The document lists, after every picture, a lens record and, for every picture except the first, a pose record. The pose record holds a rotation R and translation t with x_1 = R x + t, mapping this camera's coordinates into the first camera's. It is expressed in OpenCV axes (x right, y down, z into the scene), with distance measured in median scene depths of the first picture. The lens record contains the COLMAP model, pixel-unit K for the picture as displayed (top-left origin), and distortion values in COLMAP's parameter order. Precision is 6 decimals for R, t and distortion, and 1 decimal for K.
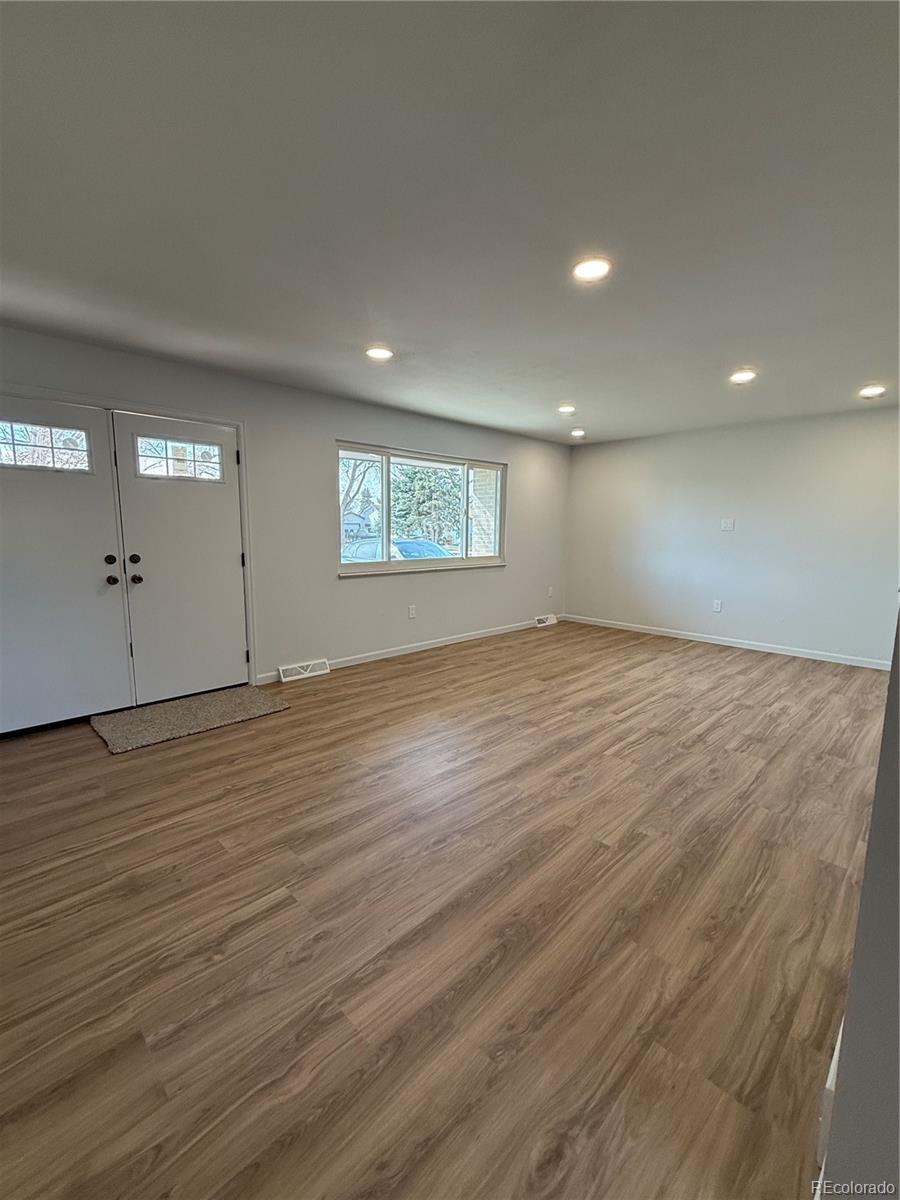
lens RADIAL K [[479.0, 0, 452.8], [0, 479.0, 600.0], [0, 0, 1]] dist [0.004632, 0.000364]
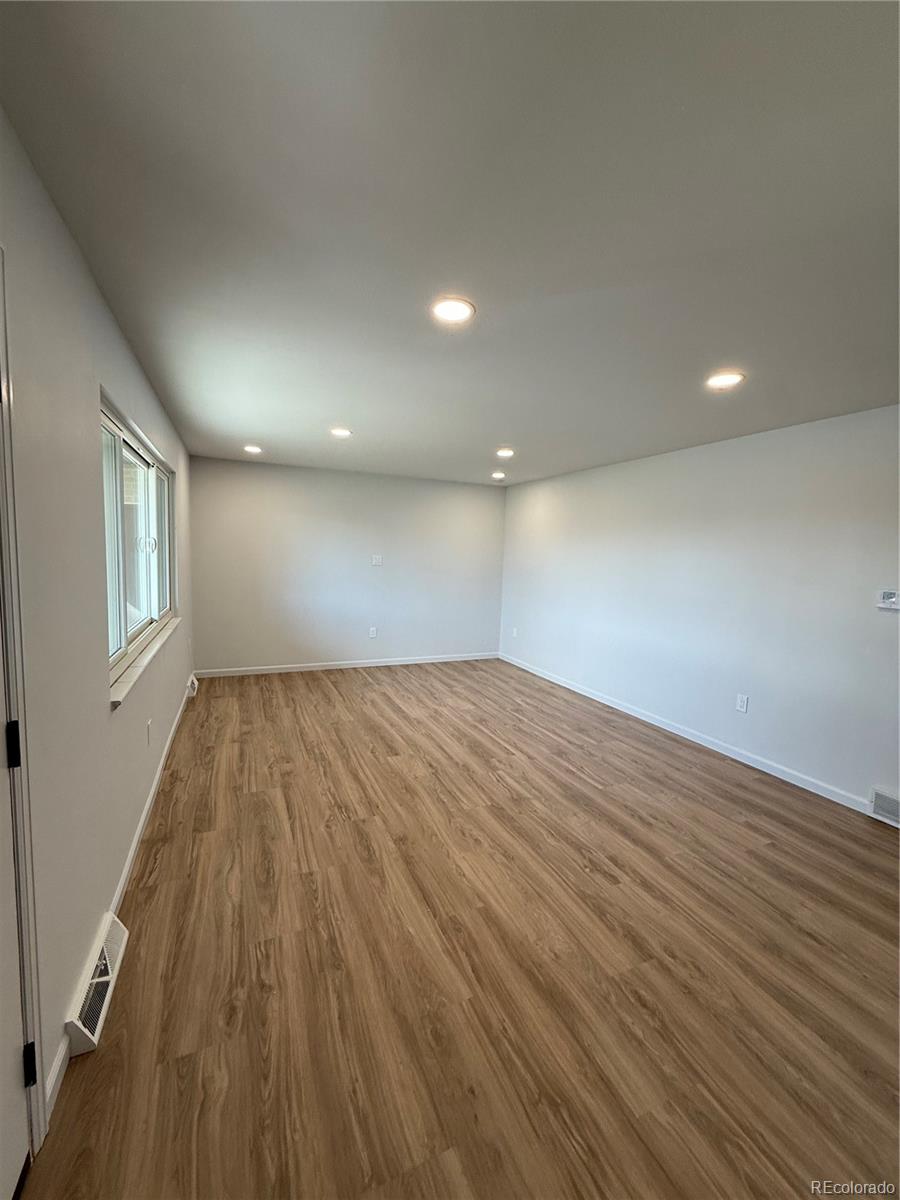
lens RADIAL K [[479.0, 0, 445.0], [0, 479.0, 594.3], [0, 0, 1]] dist [0.004632, 0.000364]
pose [[0.384718, -0.075379, 0.919951, -0.587150], [0.108633, 0.993431, 0.035970, -0.143934], [-0.916619, 0.086099, 0.390379, 0.651187]]
